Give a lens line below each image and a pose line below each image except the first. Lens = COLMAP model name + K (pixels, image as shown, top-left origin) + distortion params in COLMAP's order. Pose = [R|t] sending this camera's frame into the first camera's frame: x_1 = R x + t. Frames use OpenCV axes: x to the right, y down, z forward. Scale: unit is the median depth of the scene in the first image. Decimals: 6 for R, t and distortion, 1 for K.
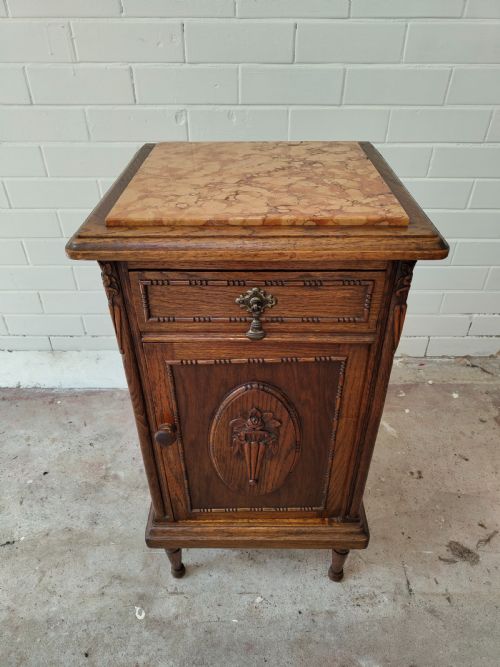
lens RADIAL K [[467.6, 0, 251.9], [0, 467.6, 341.0], [0, 0, 1]] dist [0.001904, 0.003831]
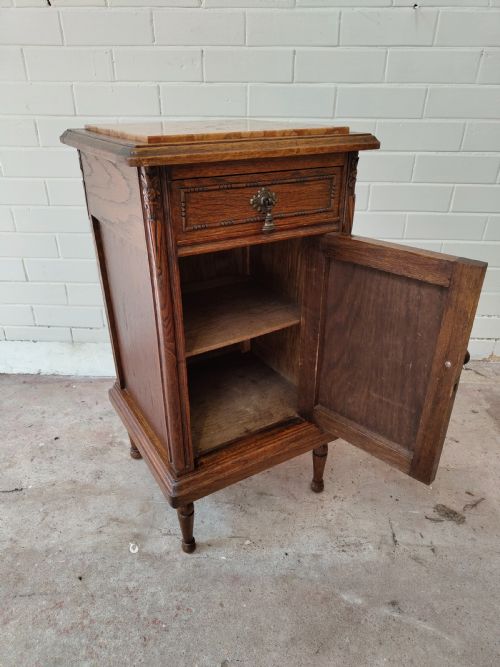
lens RADIAL K [[467.6, 0, 251.9], [0, 467.6, 341.0], [0, 0, 1]] dist [0.001904, 0.003831]
pose [[0.998790, 0.026633, -0.041349, 0.049633], [-0.032666, 0.987707, -0.152864, 0.242078], [0.036770, 0.154030, 0.987382, -0.084491]]
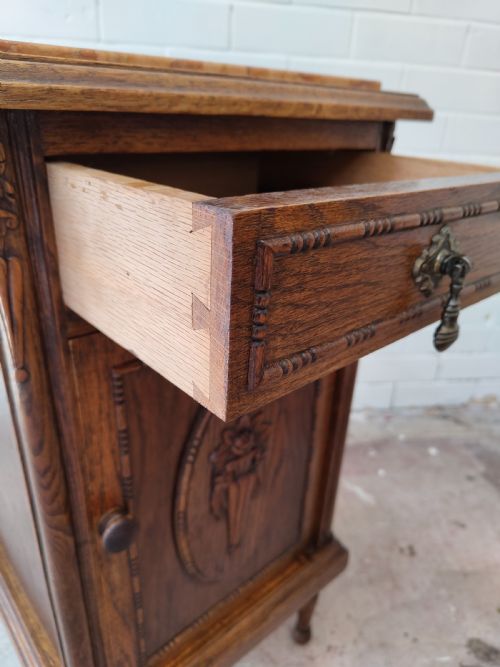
lens RADIAL K [[485.2, 0, 247.0], [0, 485.2, 344.0], [0, 0, 1]] dist [-0.014094, -0.004633]
pose [[0.989403, -0.019670, 0.143859, -0.017356], [0.045906, 0.982335, -0.181411, 0.095310], [-0.137750, 0.186093, 0.972828, 0.231670]]
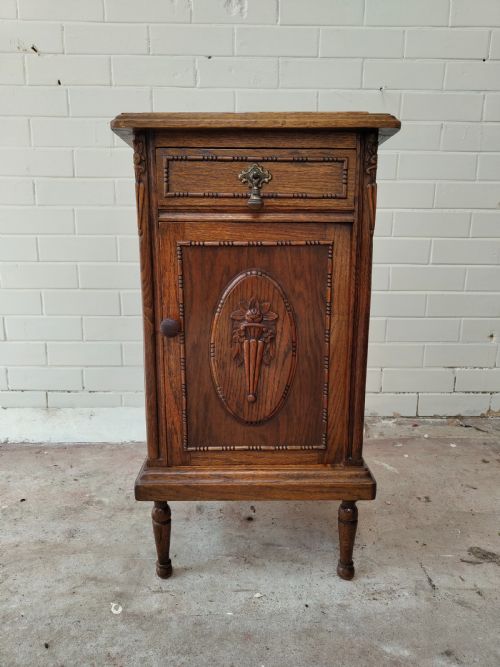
lens RADIAL K [[466.6, 0, 247.3], [0, 466.6, 337.0], [0, 0, 1]] dist [0.003546, 0.000304]
pose [[0.999905, 0.002356, 0.013607, -0.015048], [0.003620, 0.906150, -0.422941, 0.436958], [-0.013327, 0.422950, 0.906055, 0.029285]]
